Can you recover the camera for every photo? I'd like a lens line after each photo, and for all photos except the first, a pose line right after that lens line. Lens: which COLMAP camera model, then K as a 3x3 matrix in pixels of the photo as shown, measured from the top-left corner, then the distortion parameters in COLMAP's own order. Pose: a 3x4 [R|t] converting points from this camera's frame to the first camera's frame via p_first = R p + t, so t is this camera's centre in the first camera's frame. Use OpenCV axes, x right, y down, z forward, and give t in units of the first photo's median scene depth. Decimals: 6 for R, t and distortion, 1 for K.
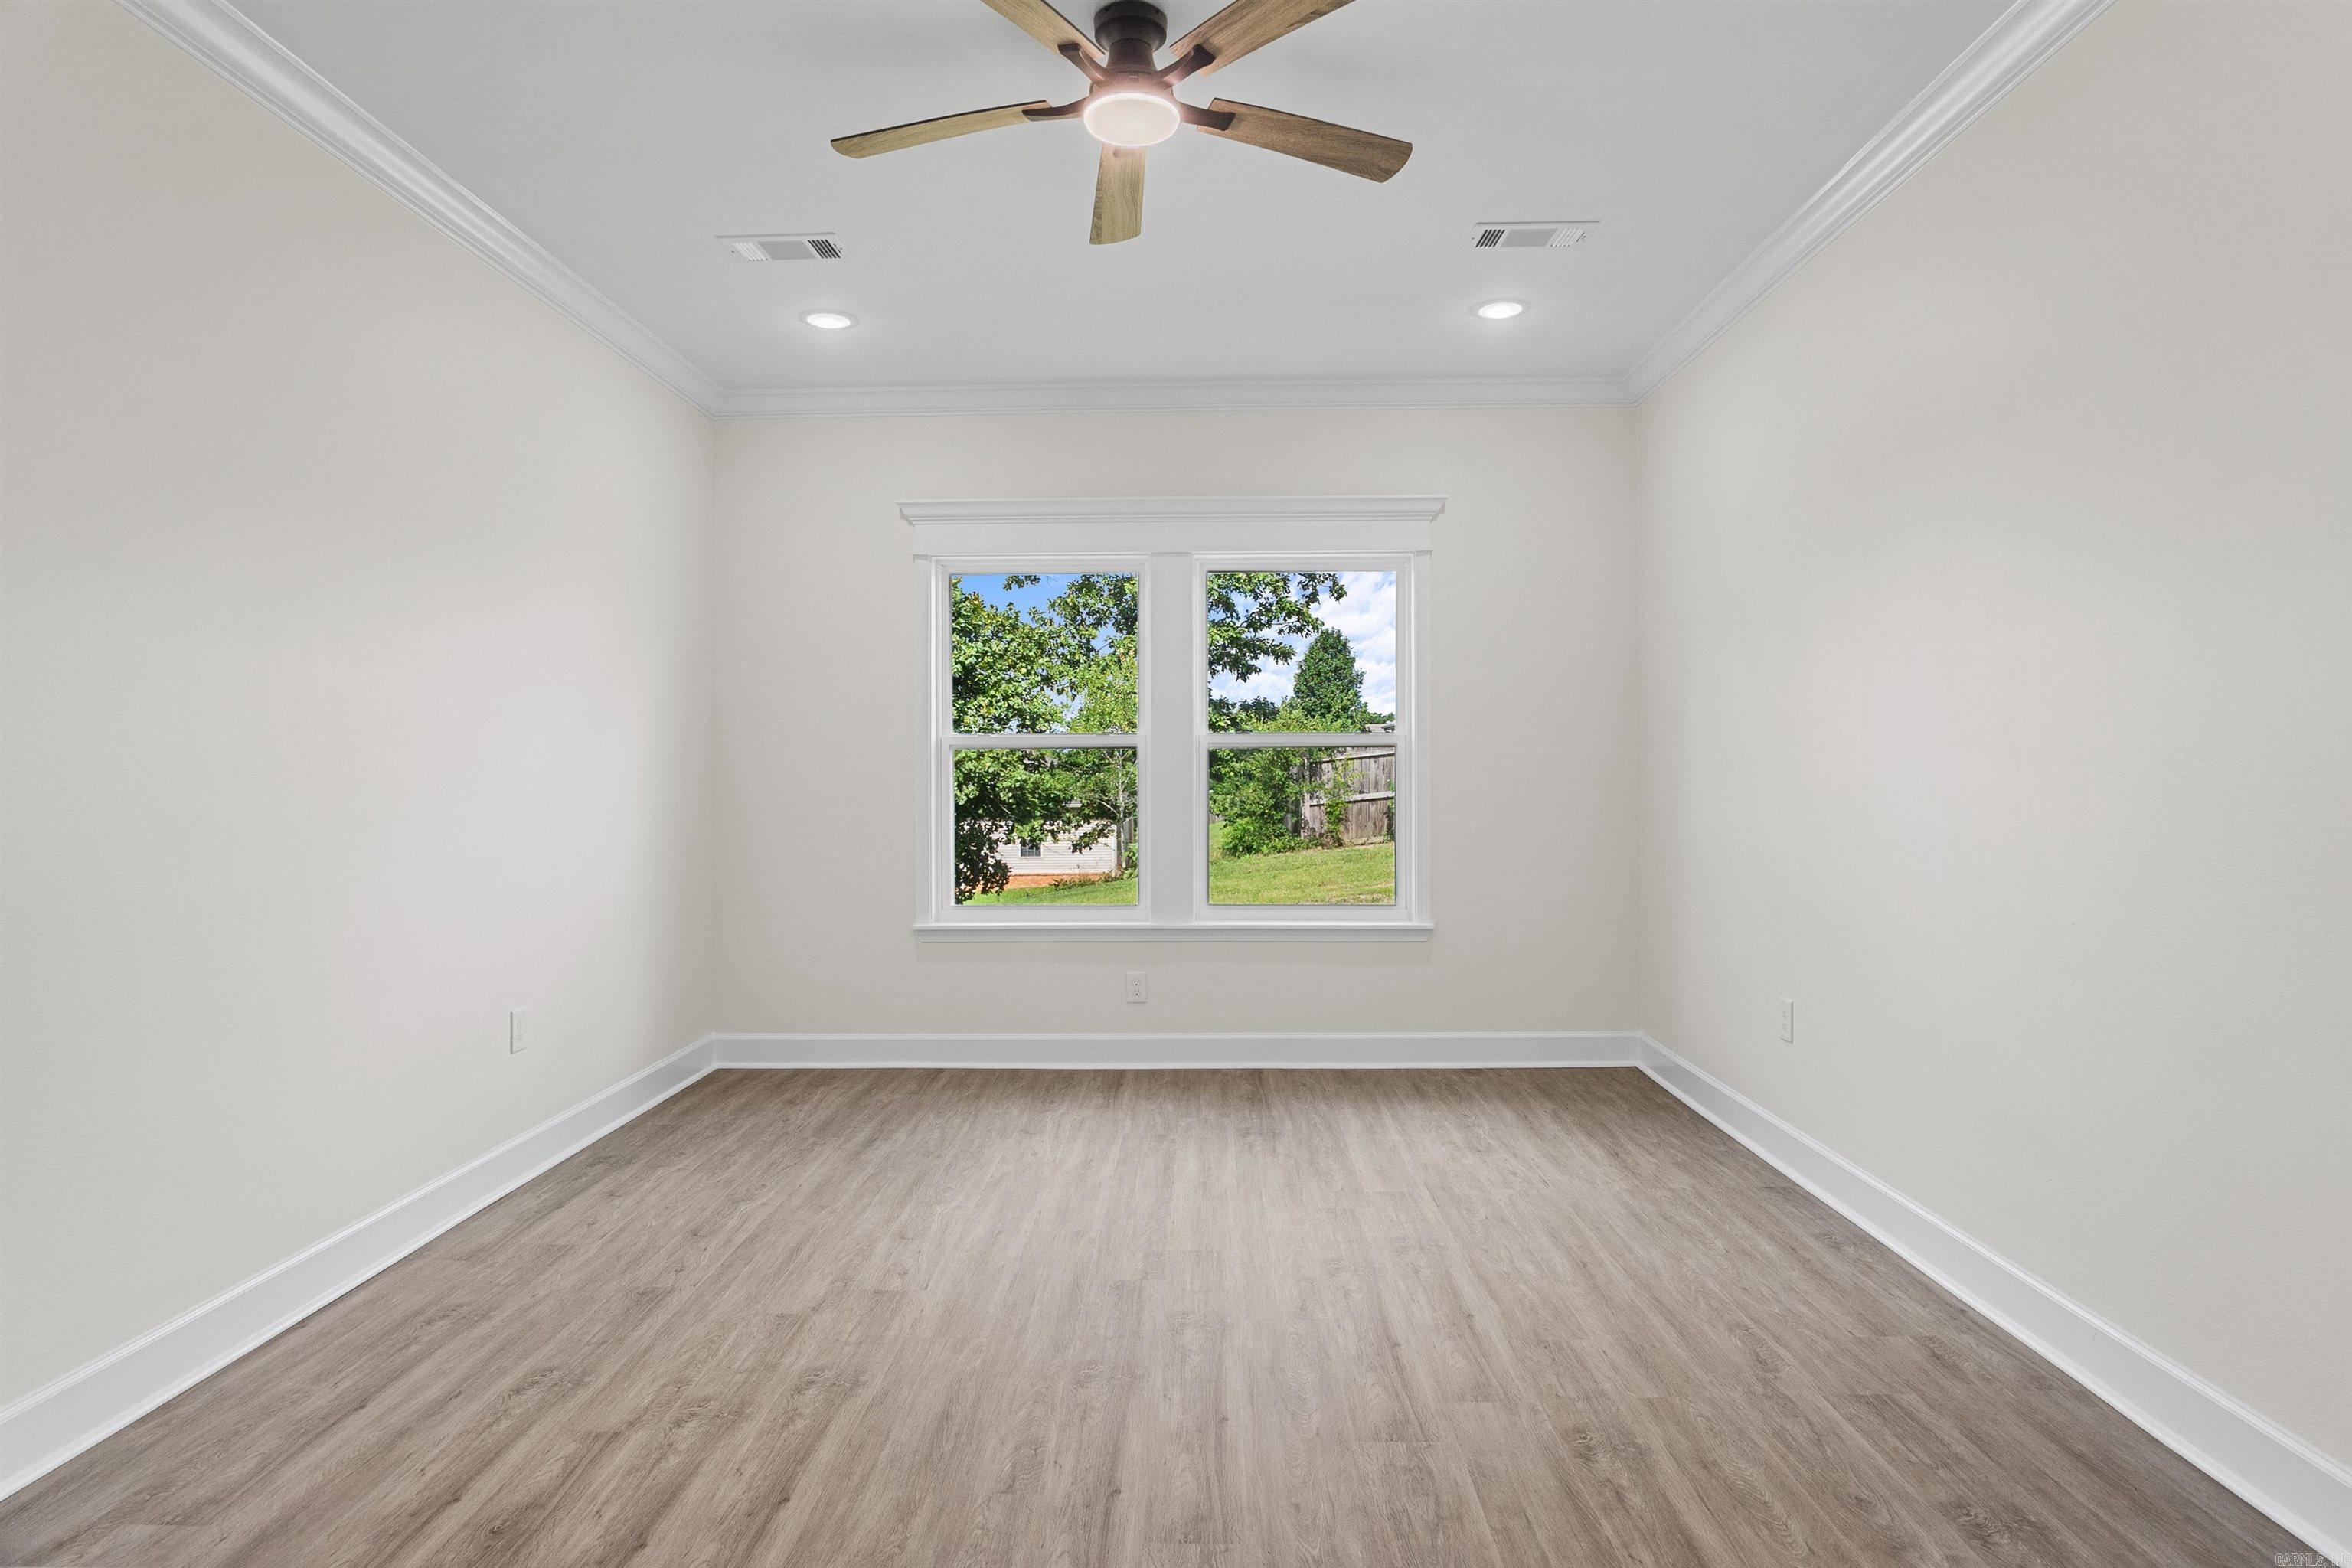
lens RADIAL K [[1285.6, 0, 1161.3], [0, 1285.6, 755.0], [0, 0, 1]] dist [-0.014416, 0.003904]
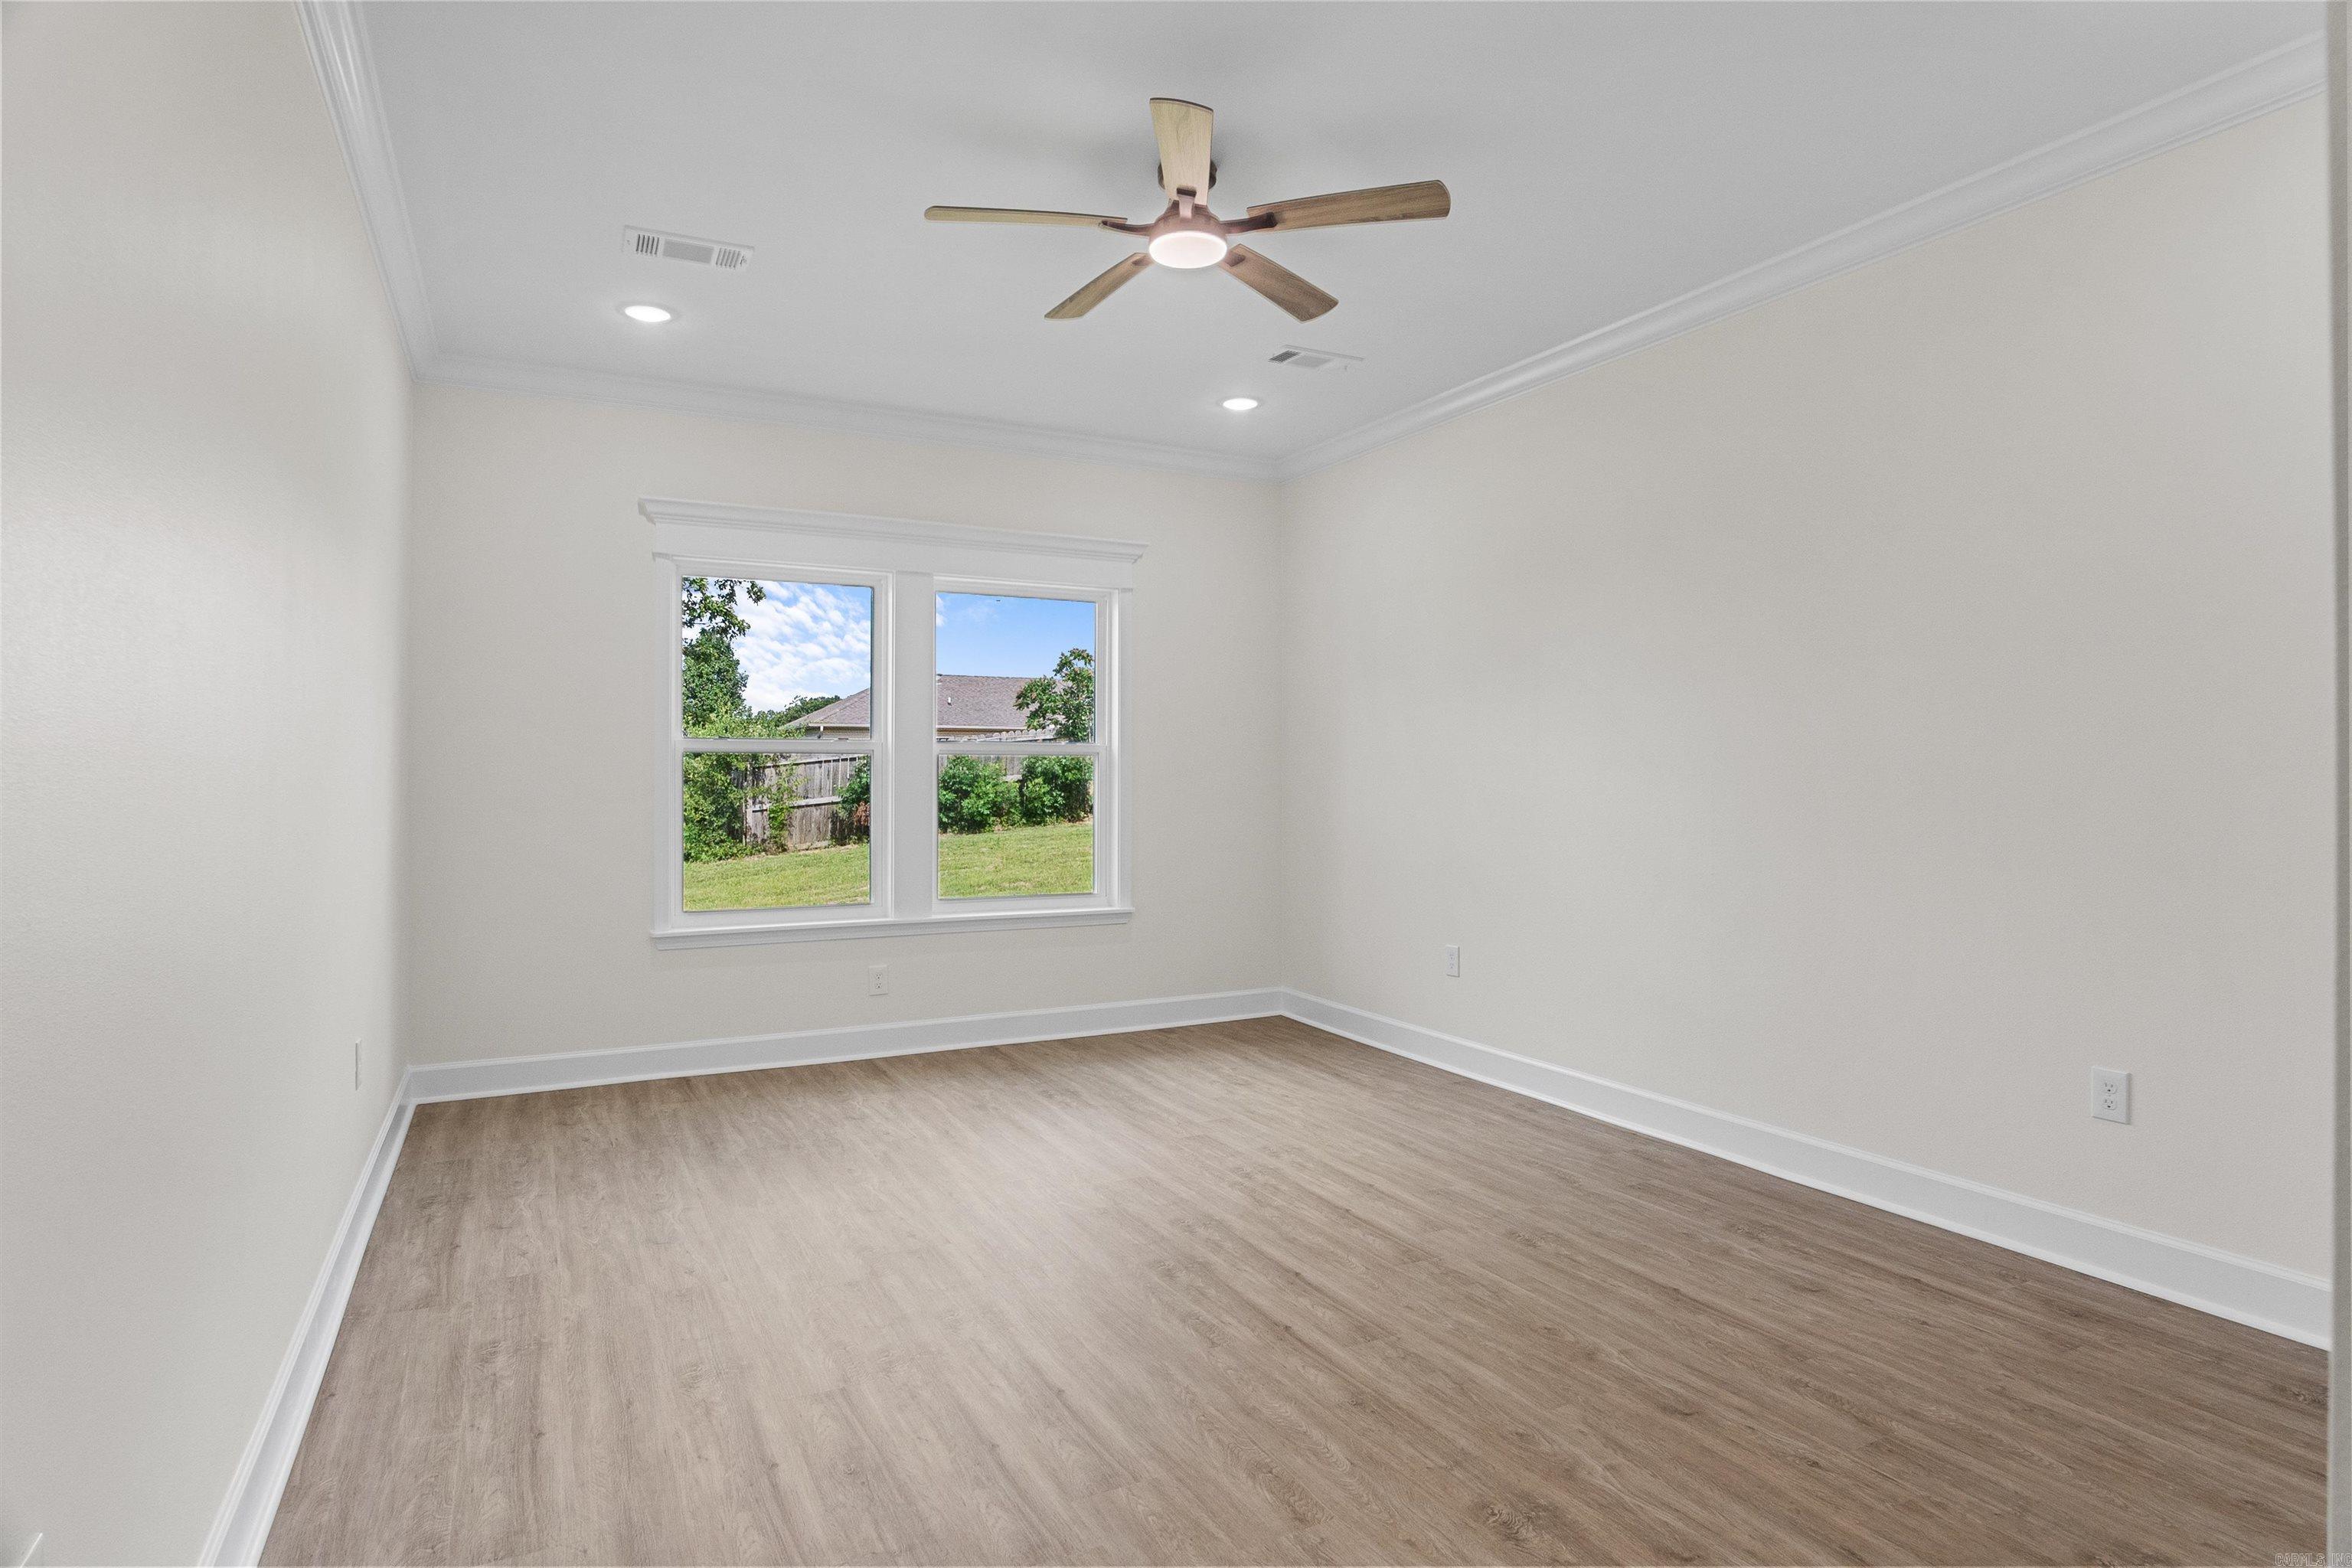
lens RADIAL K [[1285.6, 0, 1161.3], [0, 1285.6, 755.0], [0, 0, 1]] dist [-0.014416, 0.003904]
pose [[0.874313, 0.012377, 0.485205, -0.510835], [-0.010079, 0.999922, -0.007344, 0.002867], [-0.485258, 0.001530, 0.874370, -0.049641]]
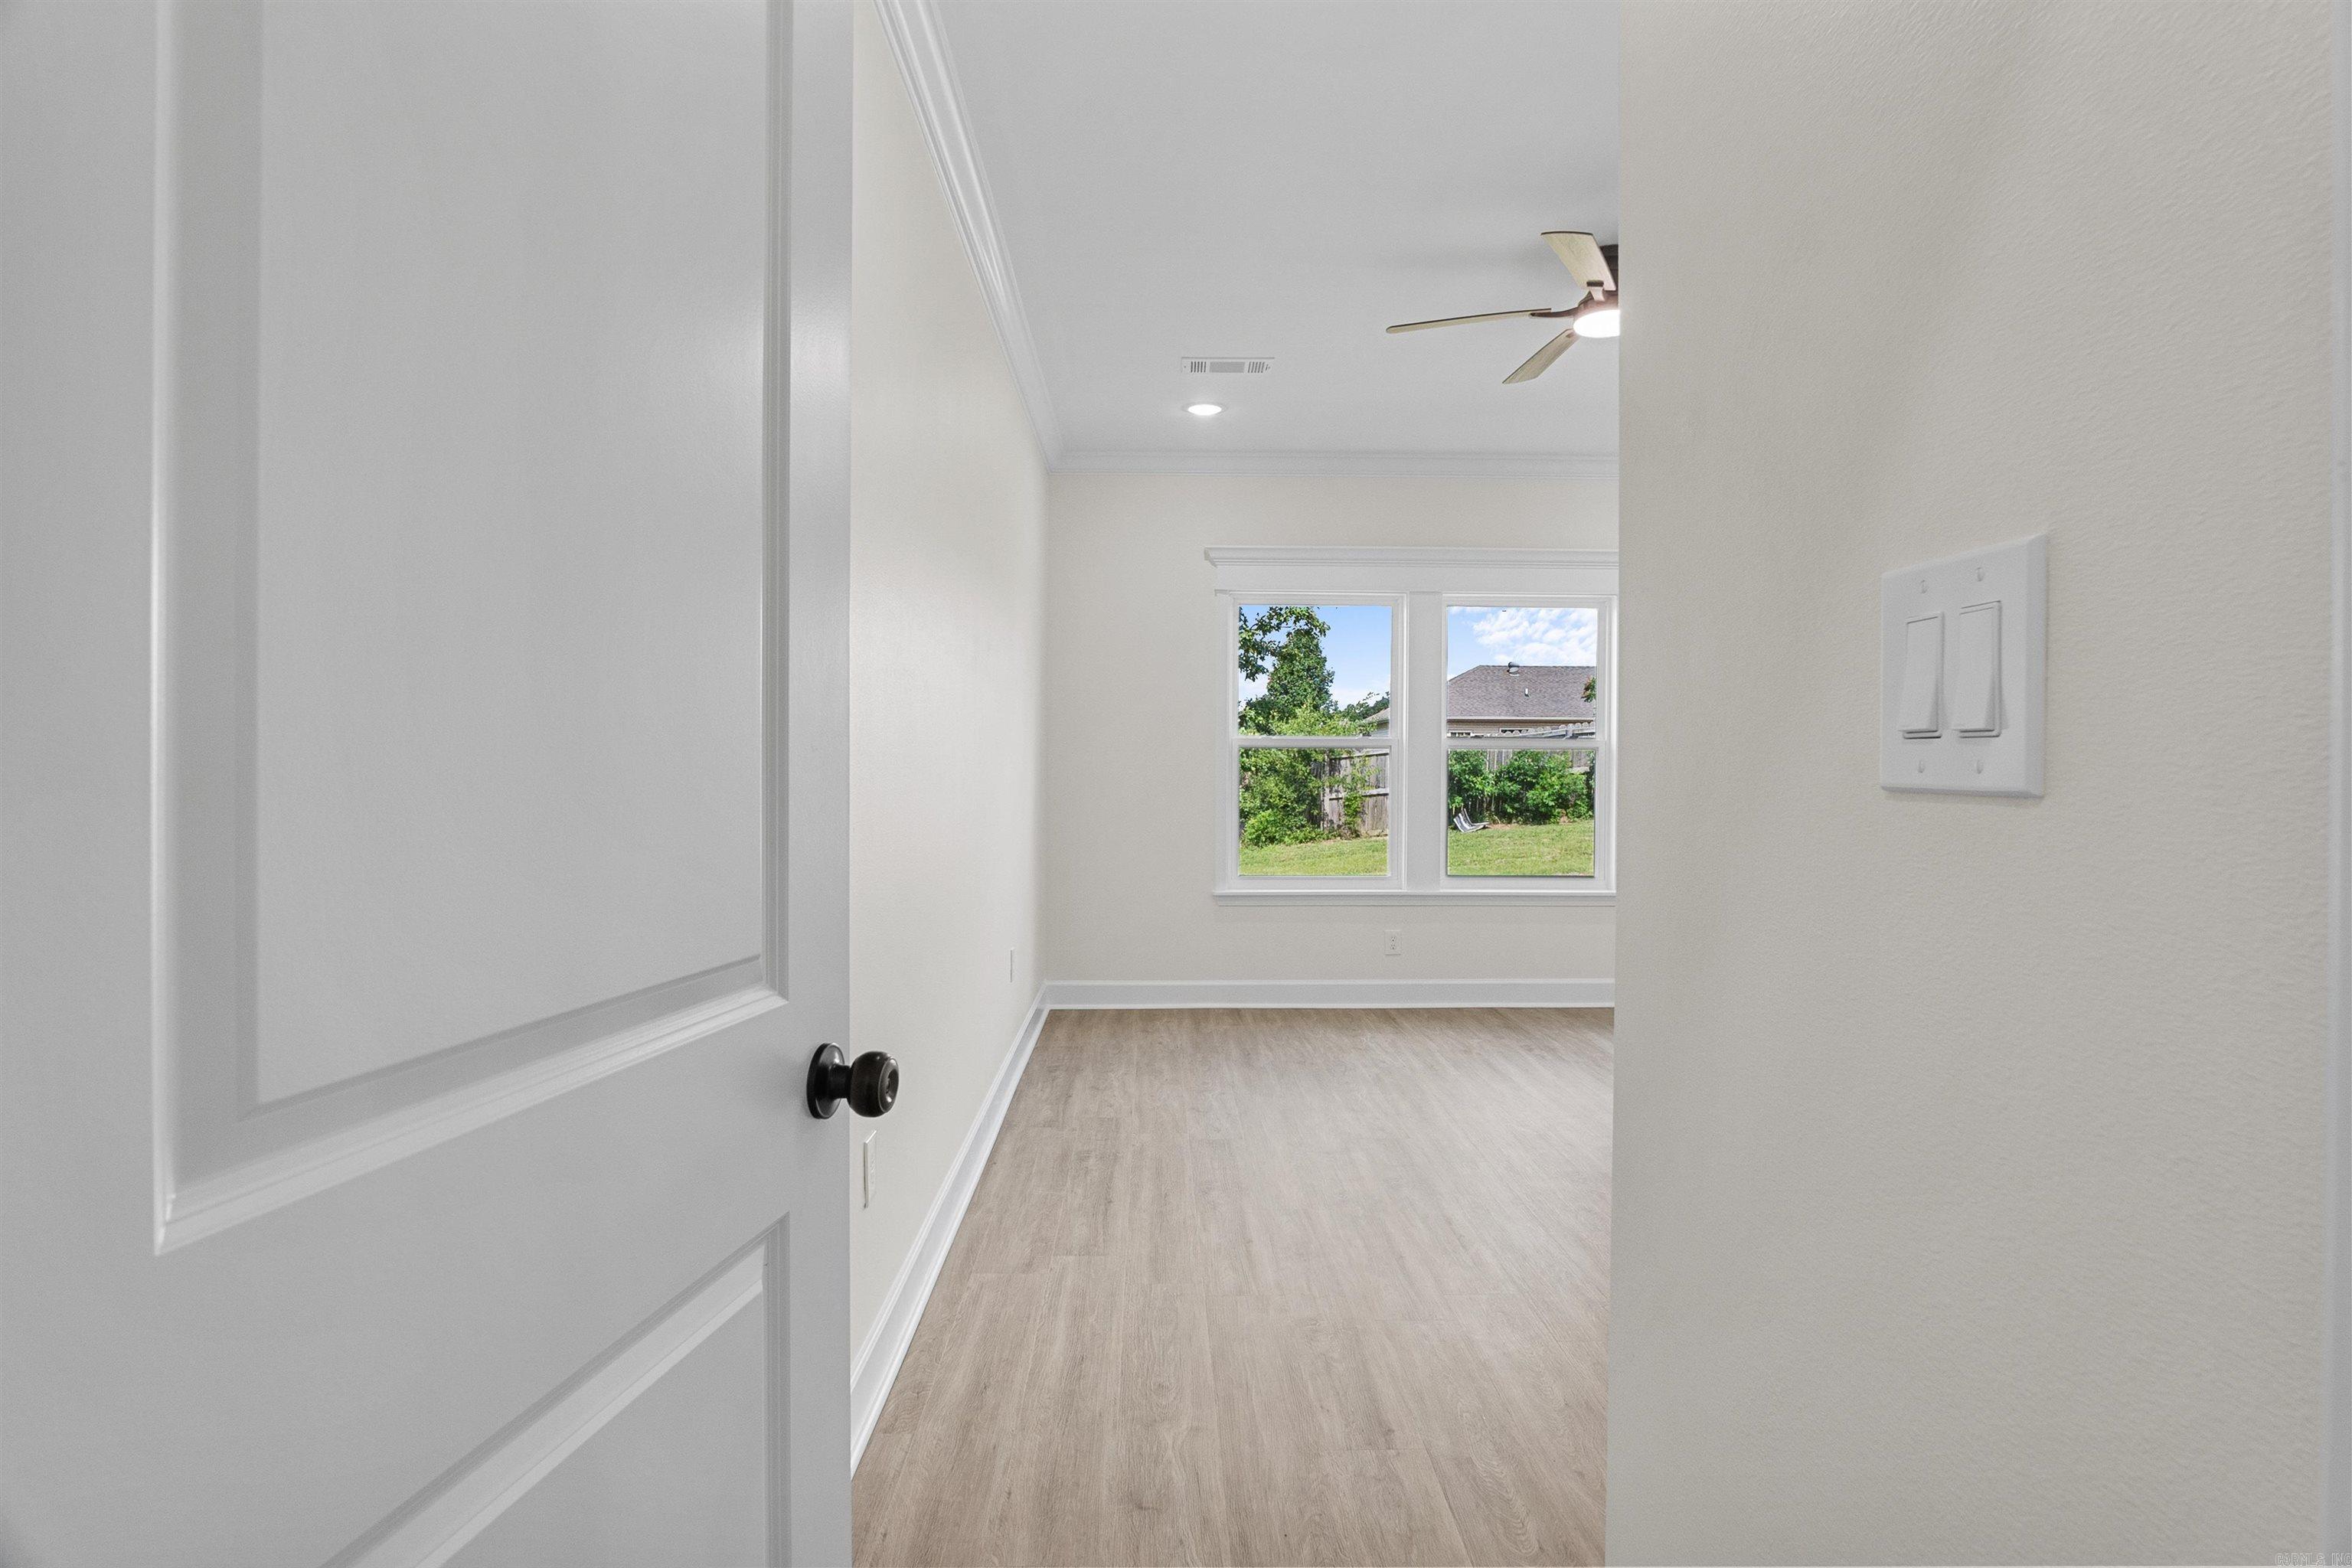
lens RADIAL K [[1288.8, 0, 1169.0], [0, 1288.8, 745.0], [0, 0, 1]] dist [-0.014865, 0.000869]
pose [[0.998081, 0.010527, 0.061014, -0.484740], [-0.010354, 0.999941, -0.003148, -0.005169], [-0.061044, 0.002510, 0.998132, -0.351114]]
